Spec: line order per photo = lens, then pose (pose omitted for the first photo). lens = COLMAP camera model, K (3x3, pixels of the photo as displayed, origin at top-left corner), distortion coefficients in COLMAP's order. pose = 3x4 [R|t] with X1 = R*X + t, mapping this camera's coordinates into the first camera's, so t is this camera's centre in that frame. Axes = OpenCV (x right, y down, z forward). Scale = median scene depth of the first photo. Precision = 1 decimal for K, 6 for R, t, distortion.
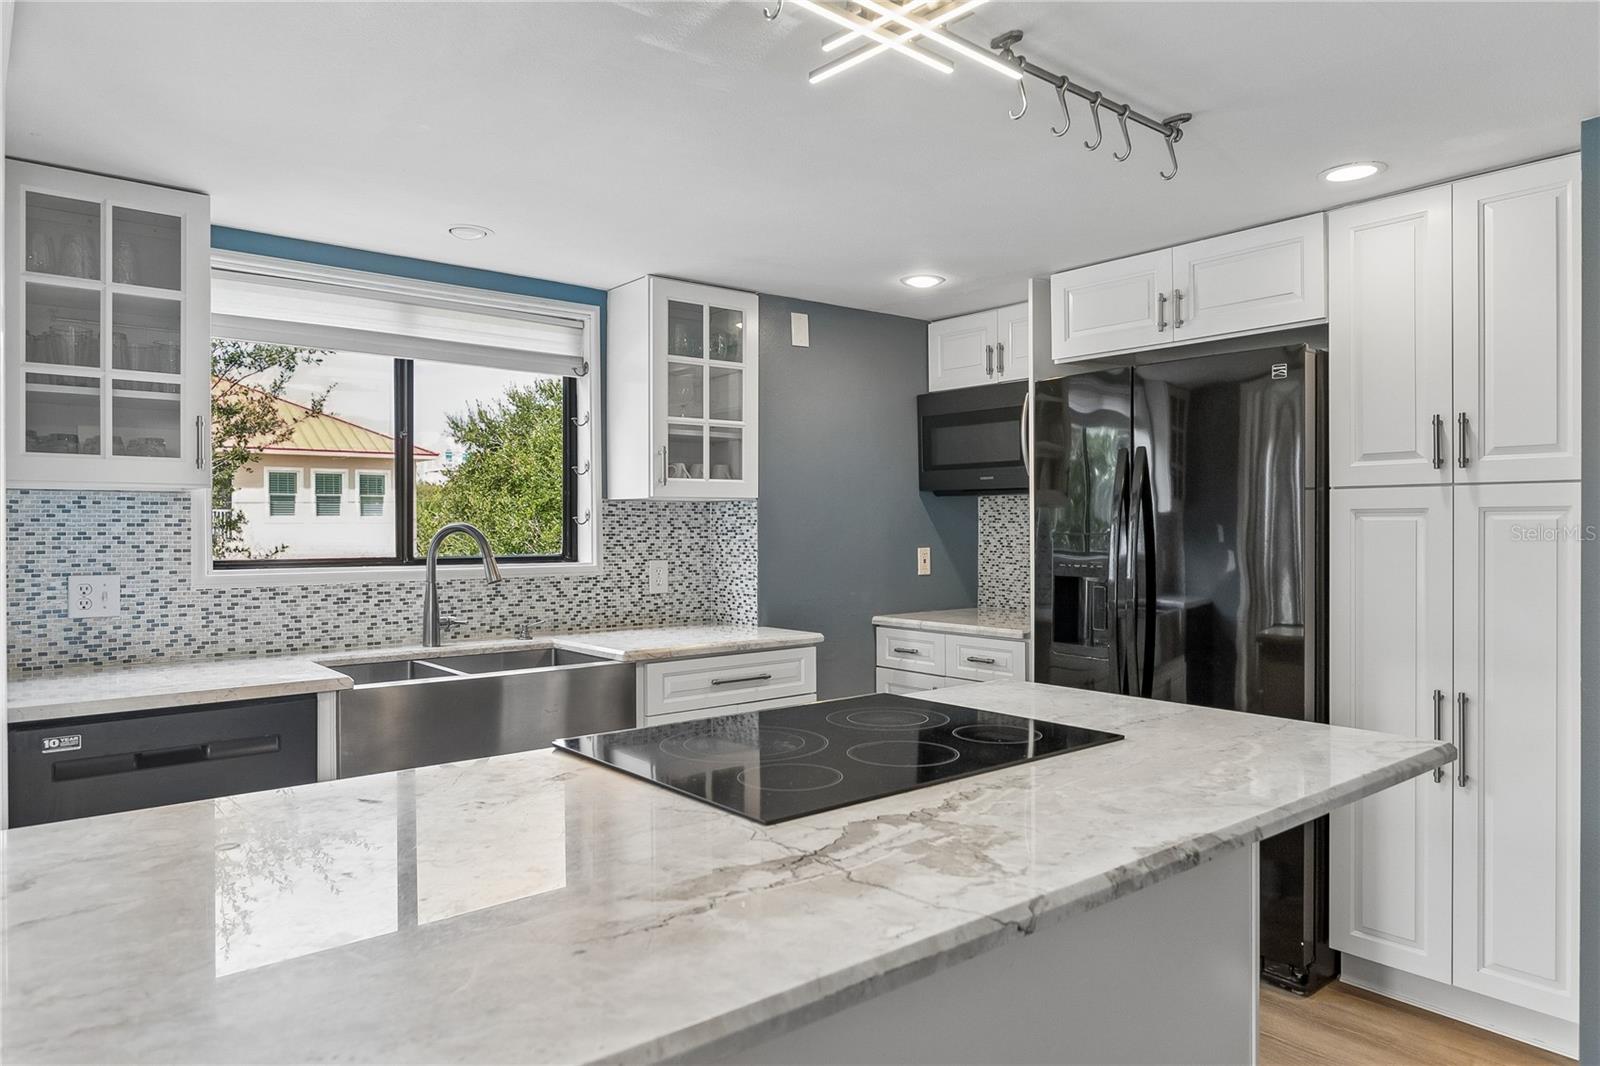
lens RADIAL K [[1039.1, 0, 802.6], [0, 1039.1, 530.9], [0, 0, 1]] dist [-0.015653, 0.002040]
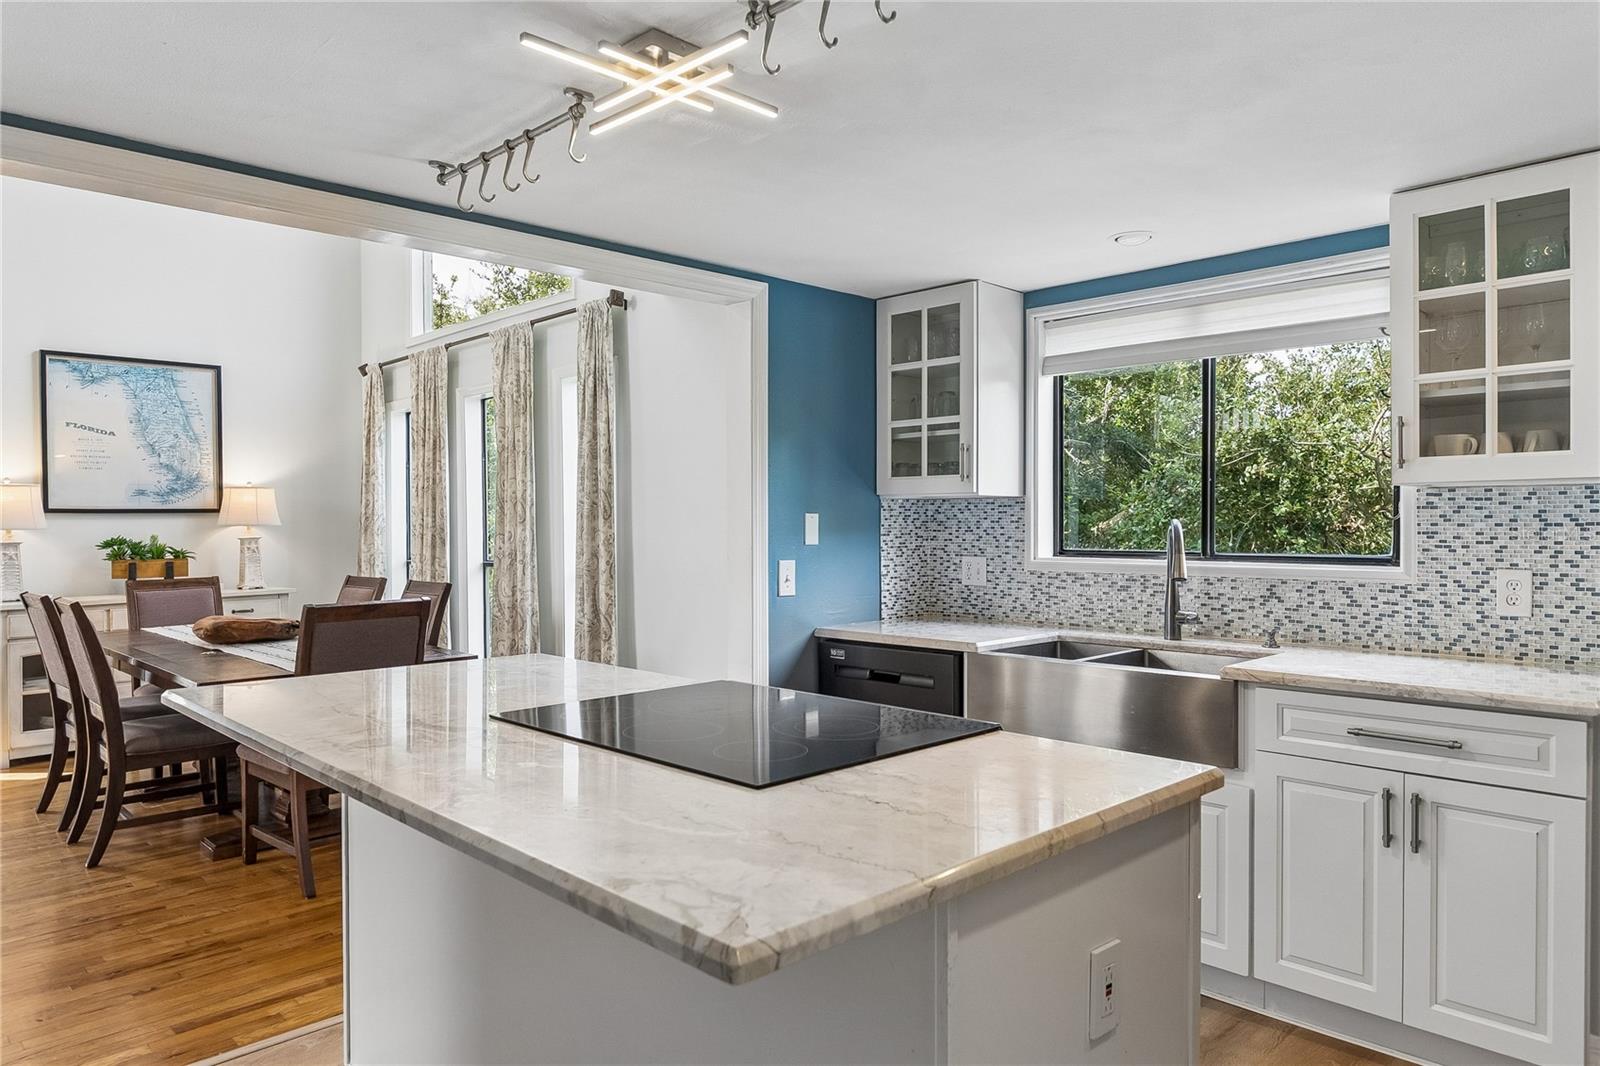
lens RADIAL K [[1009.1, 0, 802.8], [0, 1009.1, 532.0], [0, 0, 1]] dist [0.008178, -0.000412]
pose [[0.088077, 0.010396, -0.996059, 0.557561], [-0.001075, 0.999946, 0.010342, -0.004587], [0.996113, 0.000160, 0.088084, 0.499239]]
